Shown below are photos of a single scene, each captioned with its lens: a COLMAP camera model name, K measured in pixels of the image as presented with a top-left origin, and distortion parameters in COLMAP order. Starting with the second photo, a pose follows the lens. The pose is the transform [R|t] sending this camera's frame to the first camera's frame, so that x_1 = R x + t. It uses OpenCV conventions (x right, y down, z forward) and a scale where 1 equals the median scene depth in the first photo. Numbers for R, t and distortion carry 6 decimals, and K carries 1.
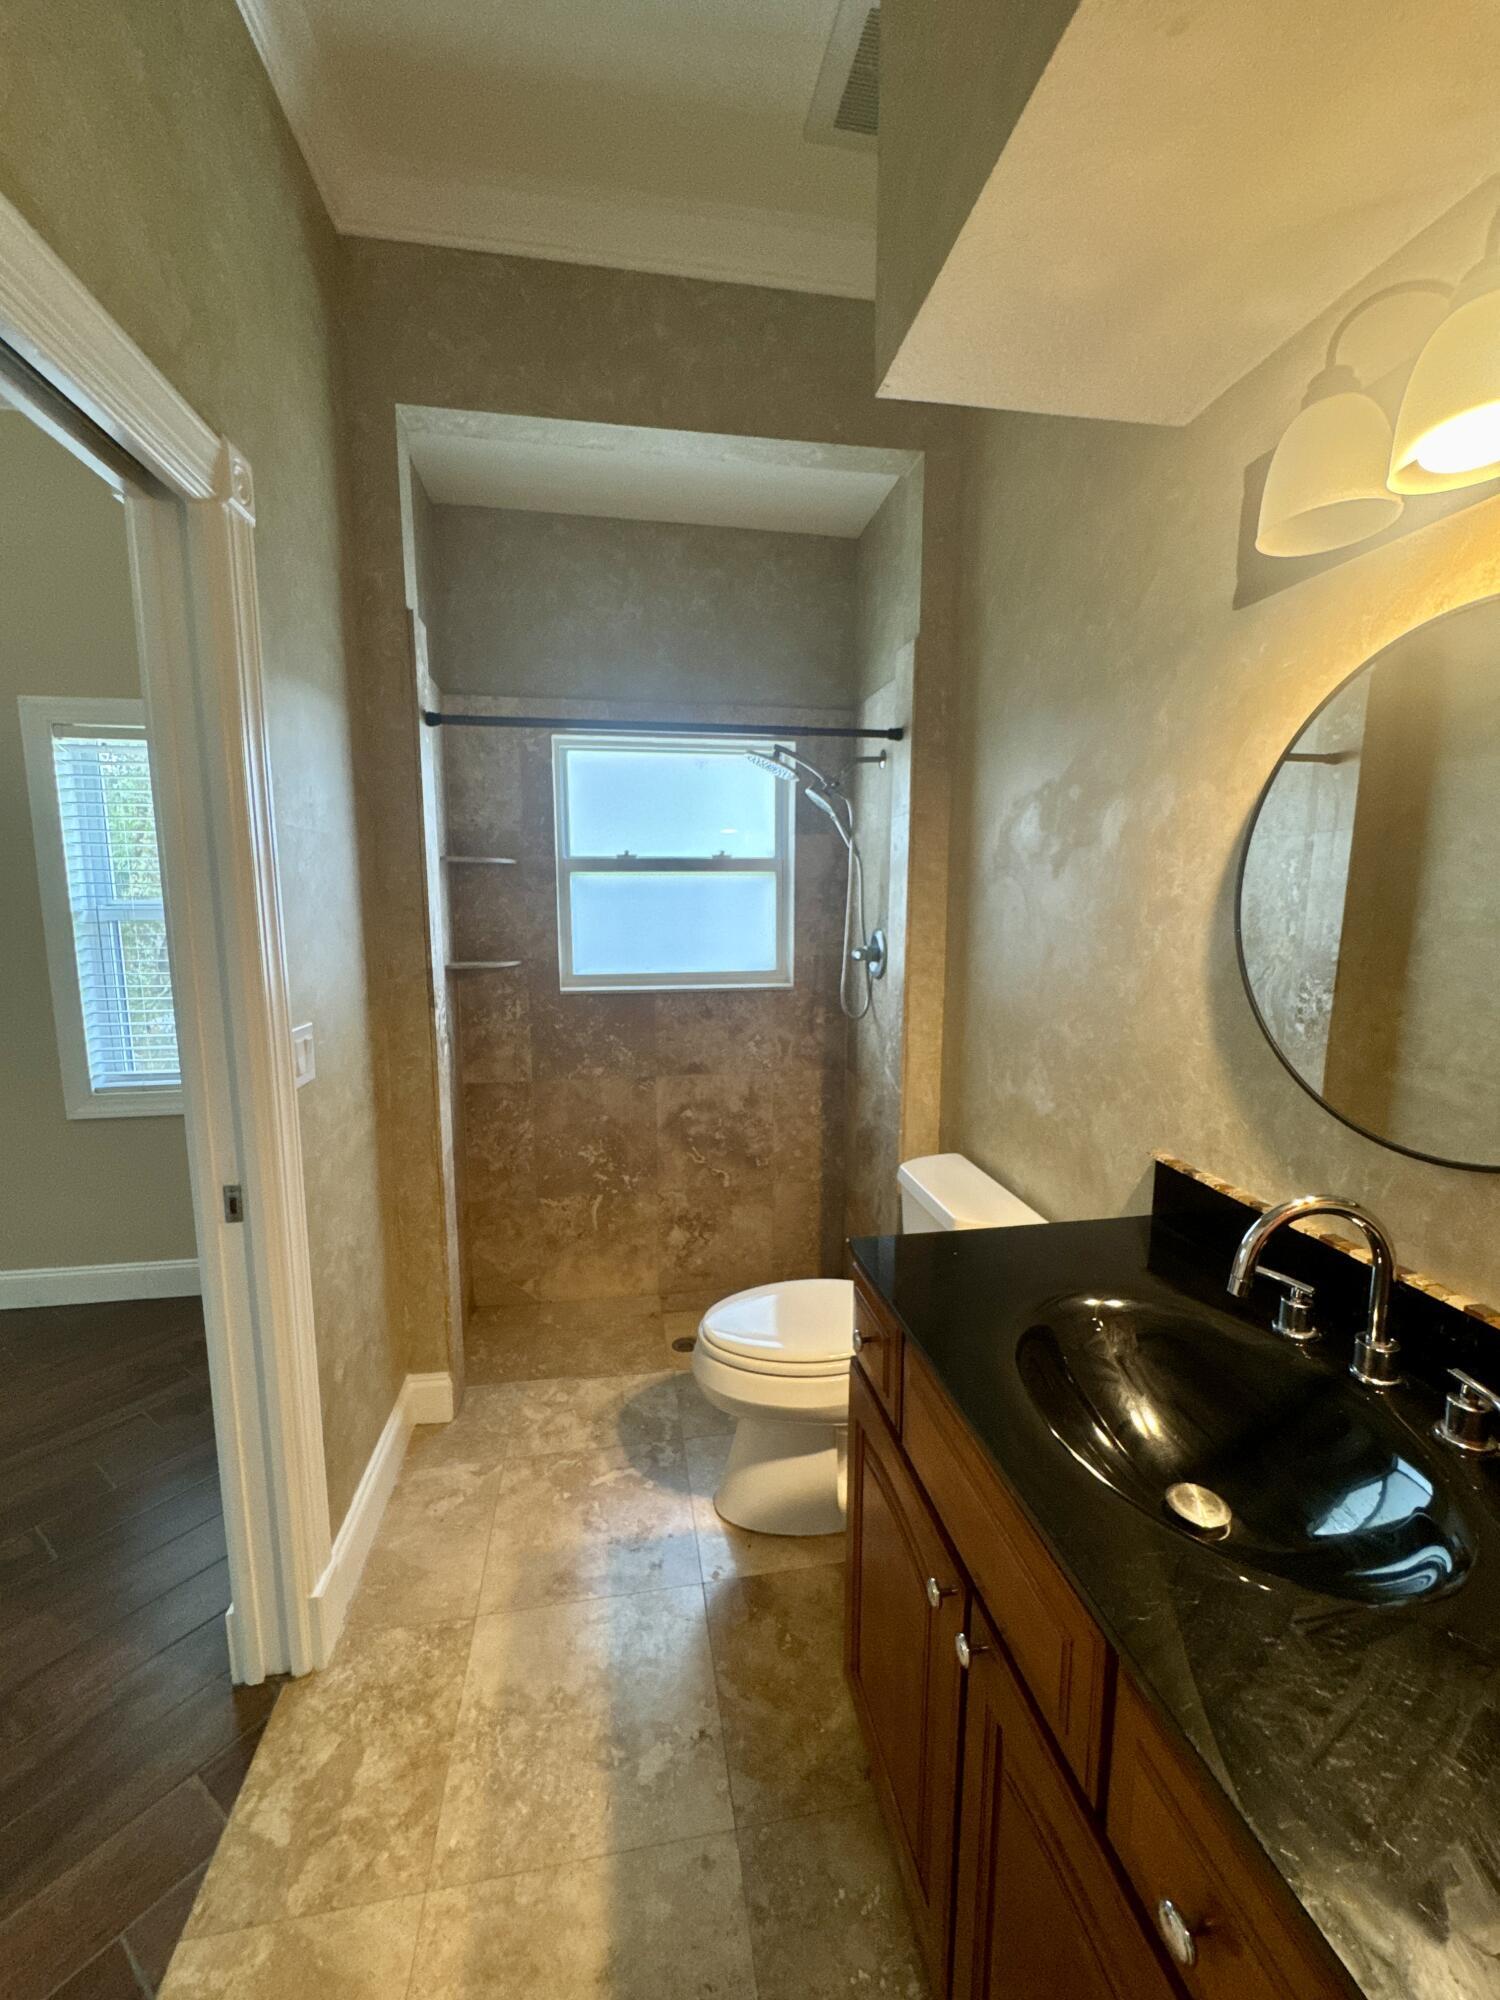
lens RADIAL K [[804.5, 0, 754.7], [0, 804.5, 999.0], [0, 0, 1]] dist [-0.001382, -0.000177]
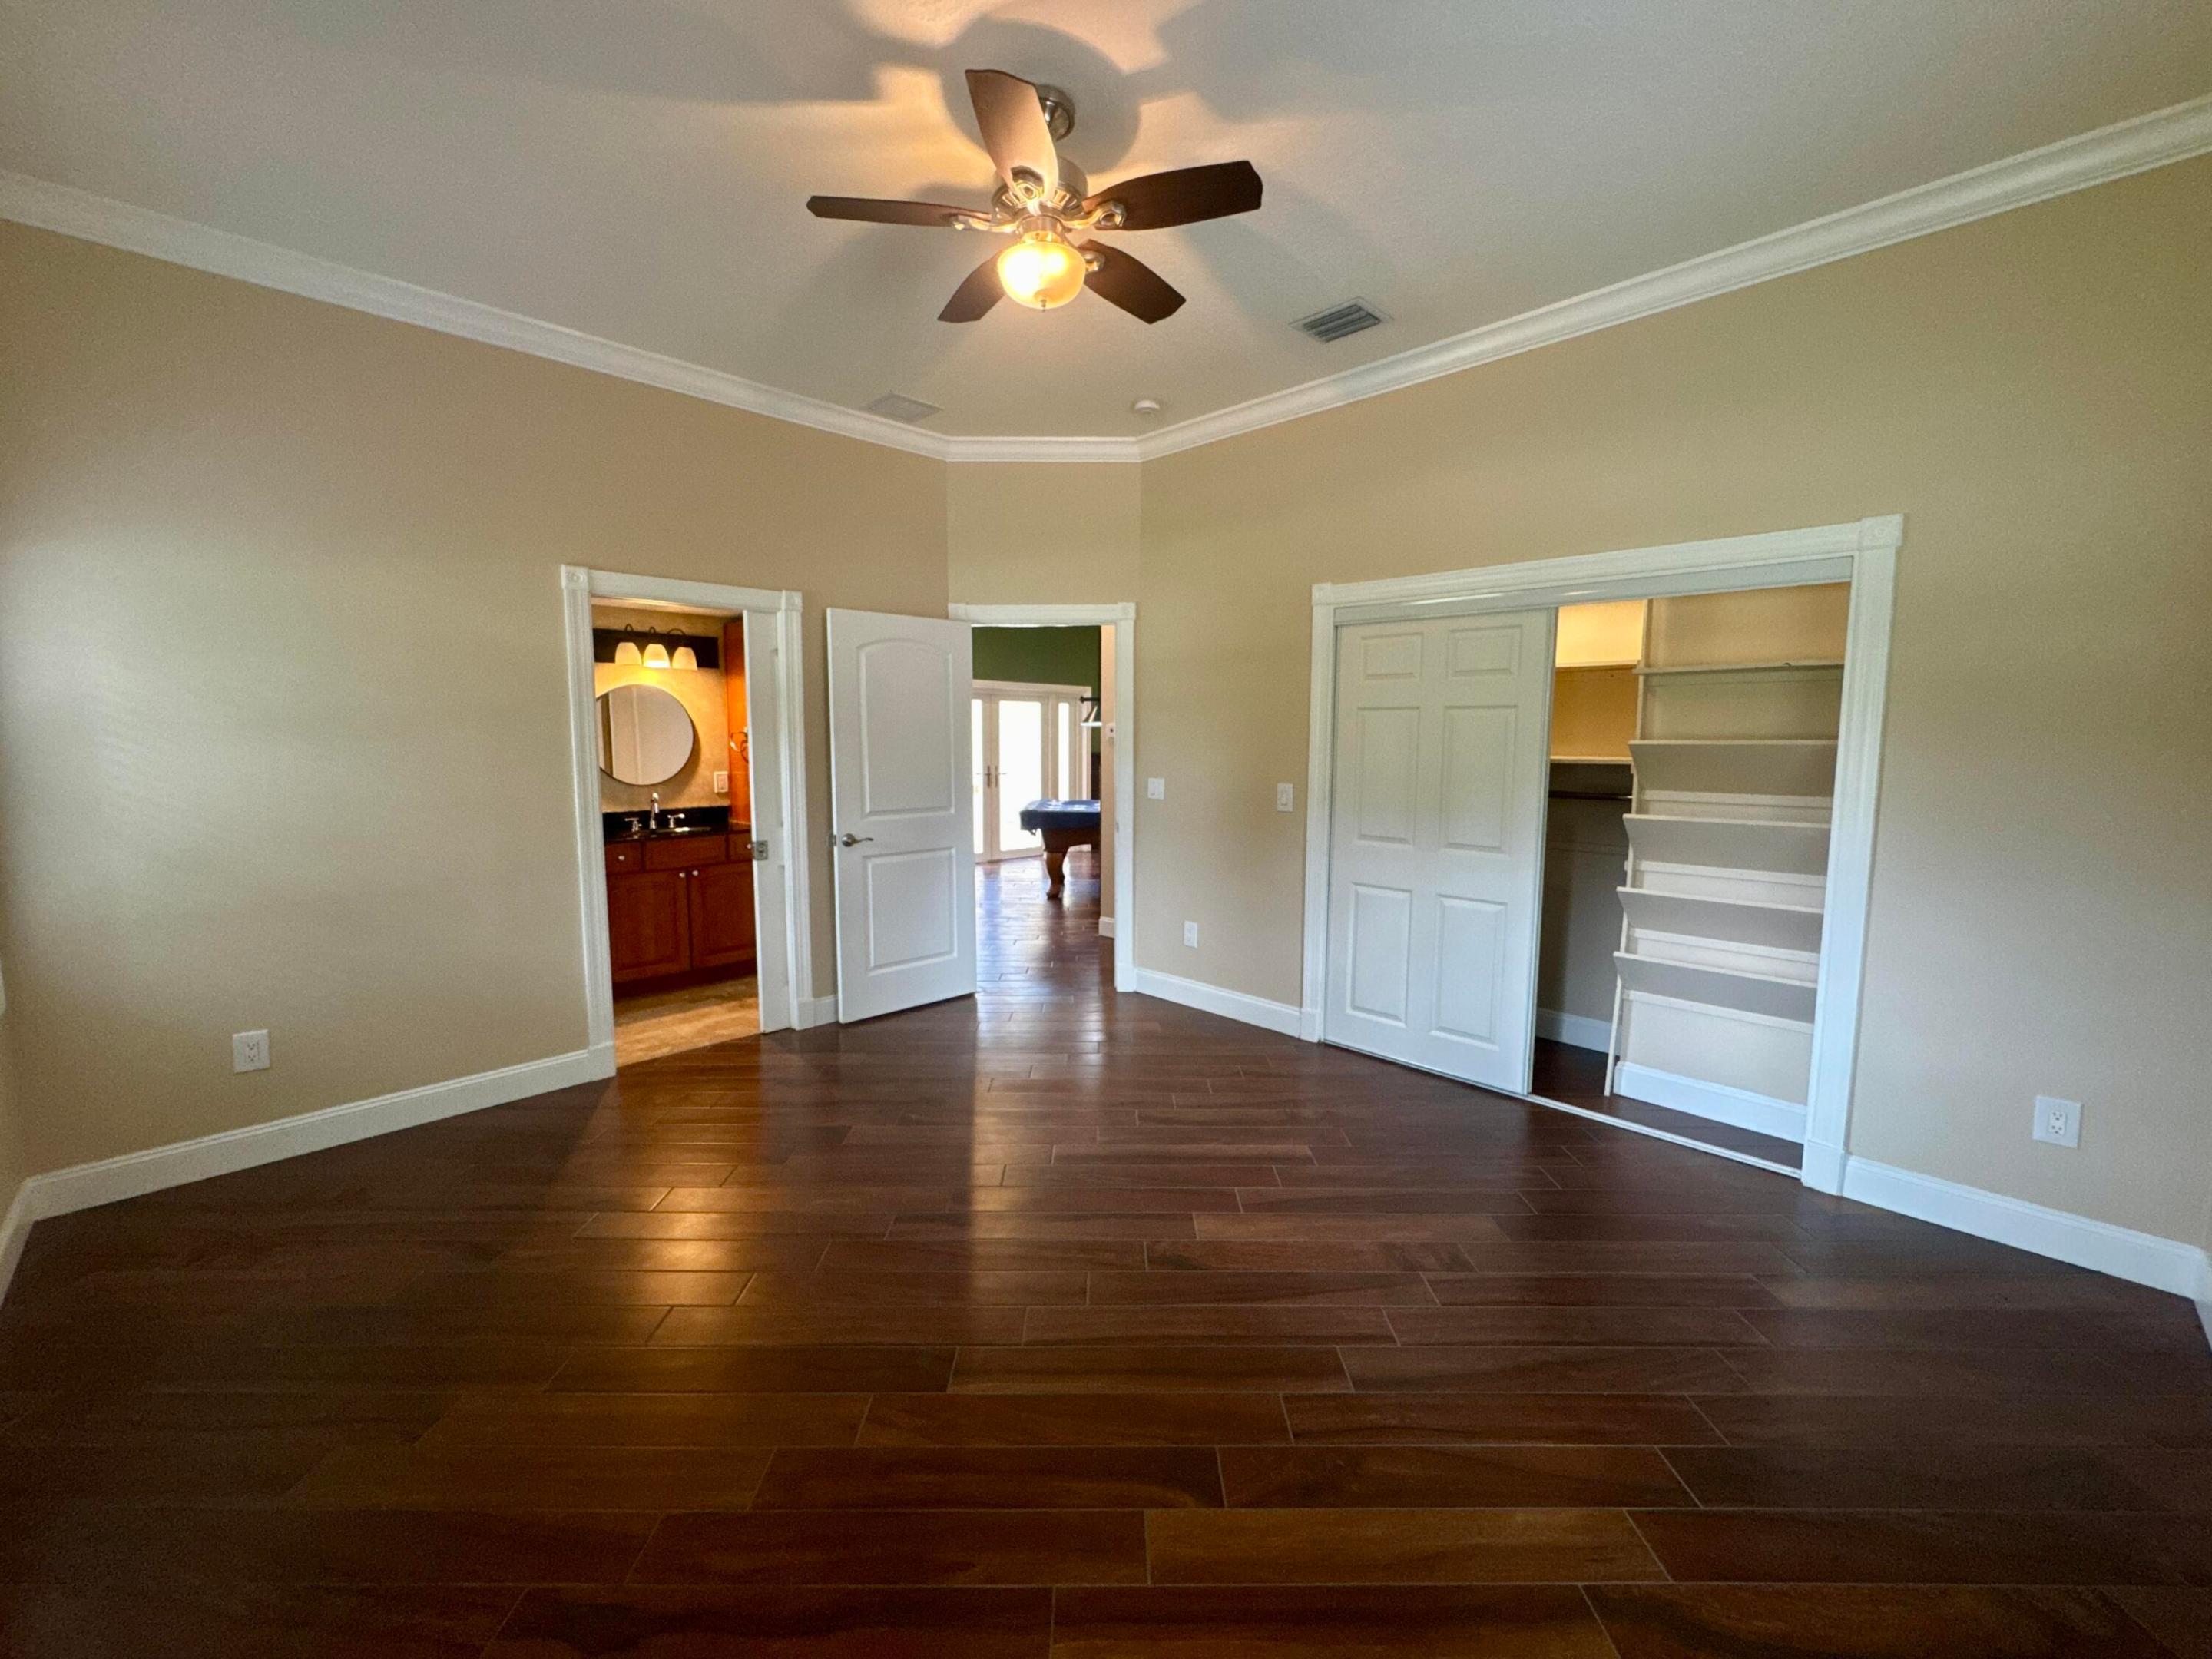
lens RADIAL K [[889.7, 0, 1105.7], [0, 889.7, 823.5], [0, 0, 1]] dist [-0.001382, -0.000177]
pose [[-0.583719, -0.101728, 0.805558, -3.822086], [0.096810, 0.976324, 0.193442, -0.267744], [-0.806164, 0.190902, -0.560051, 1.254778]]
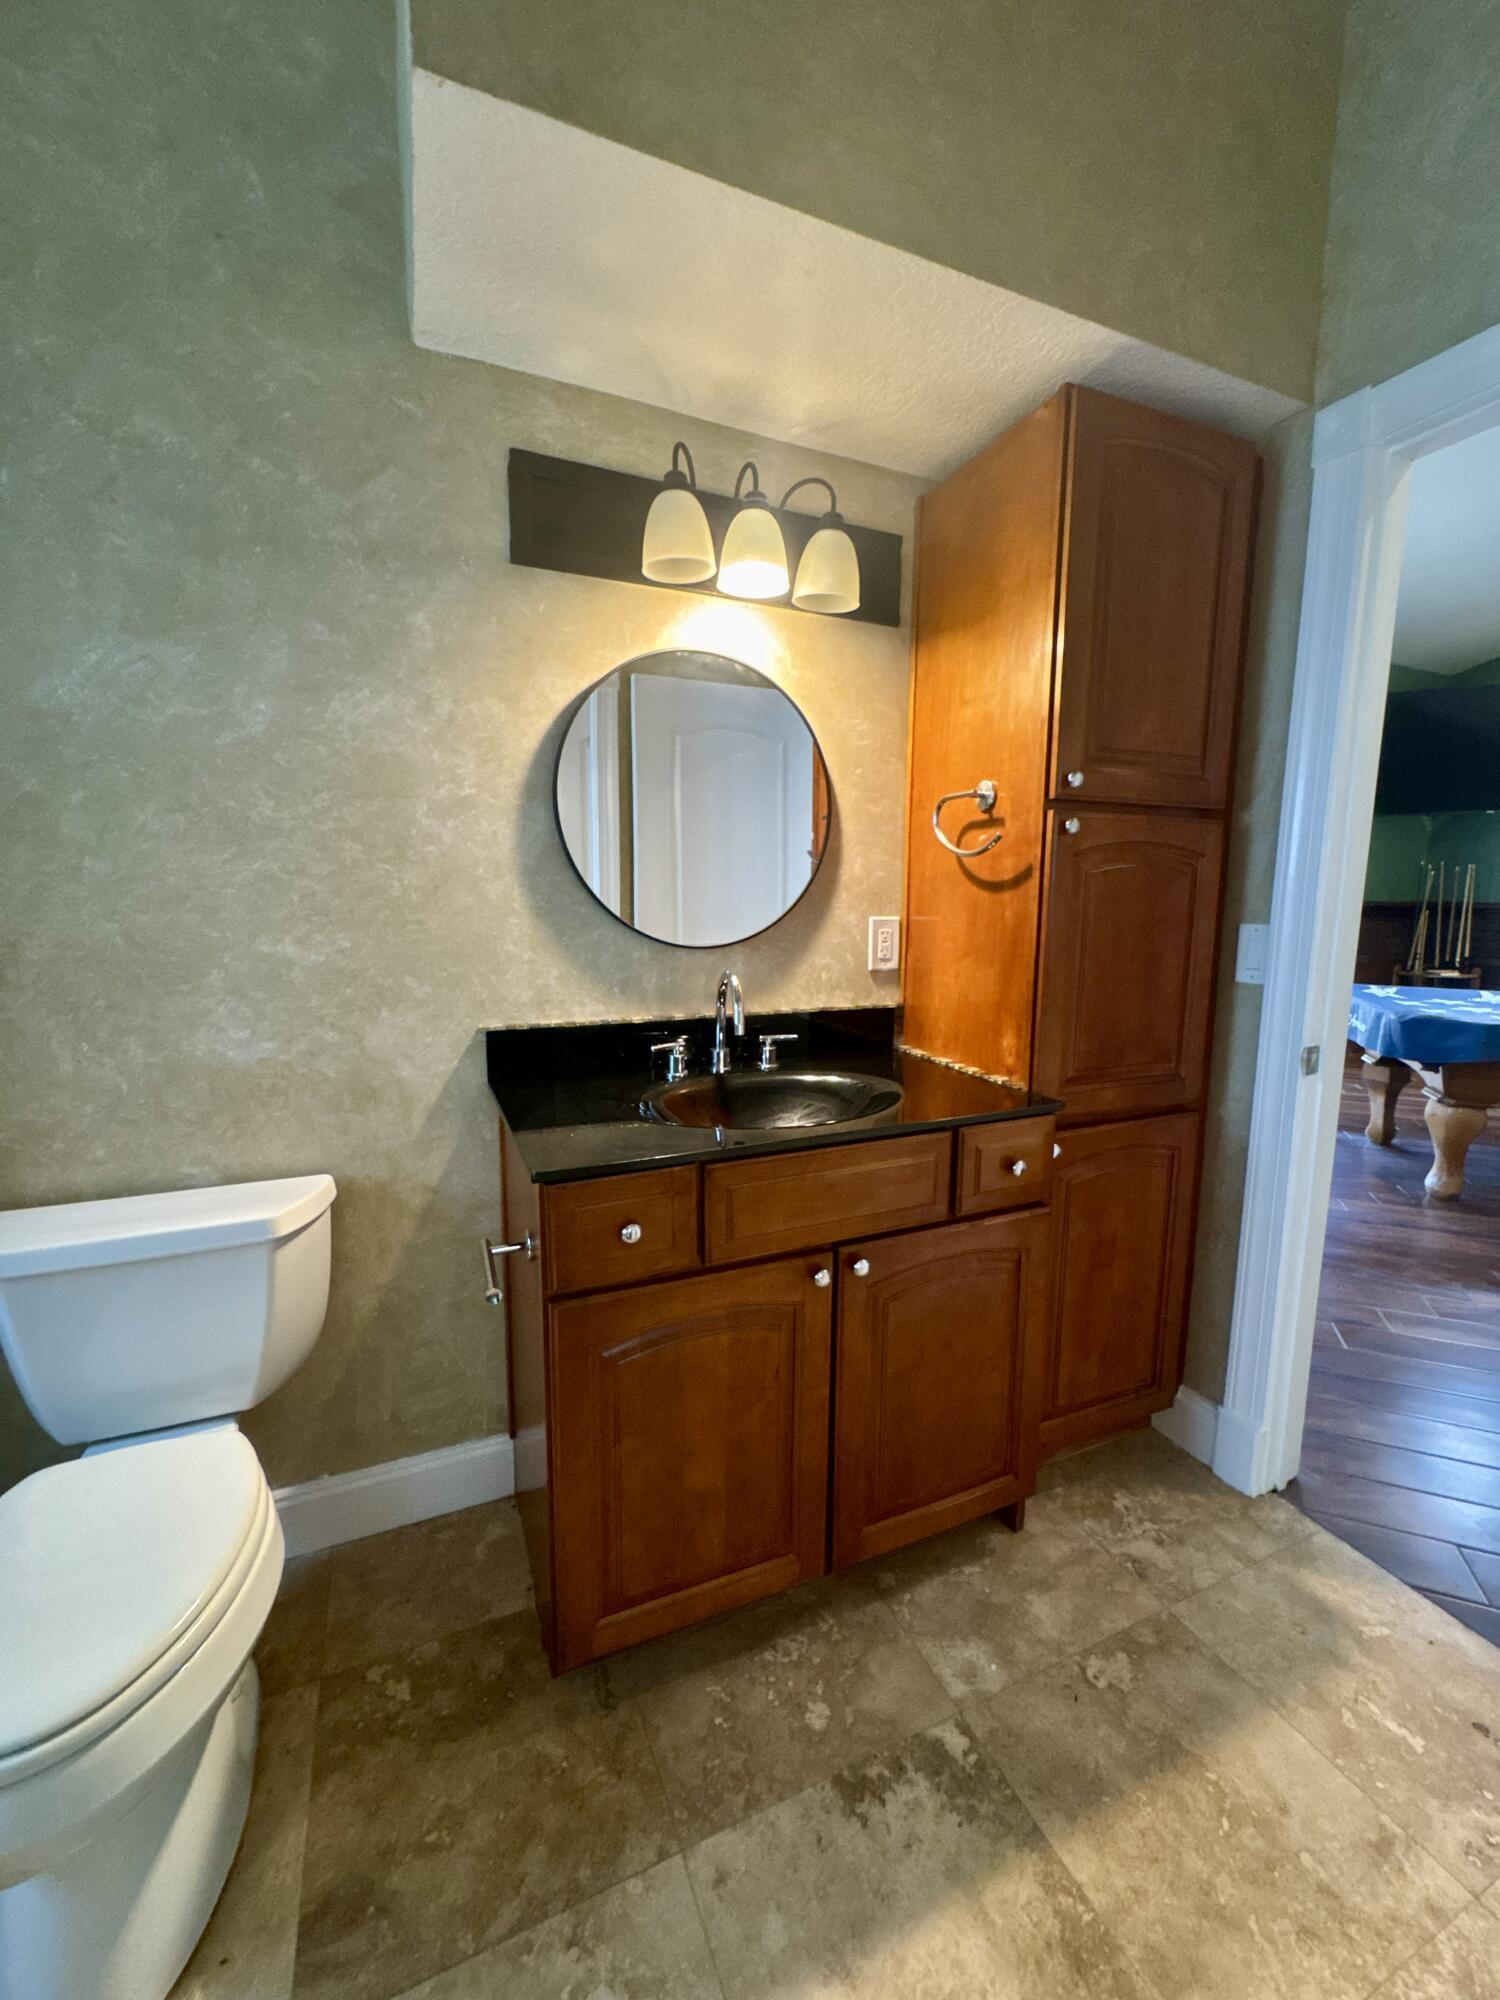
lens RADIAL K [[804.5, 0, 754.7], [0, 804.5, 999.0], [0, 0, 1]] dist [-0.001382, -0.000177]
pose [[-0.237921, -0.137038, 0.961569, -0.665479], [0.120577, 0.978172, 0.169239, 0.008018], [-0.963771, 0.156208, -0.216204, 0.869409]]
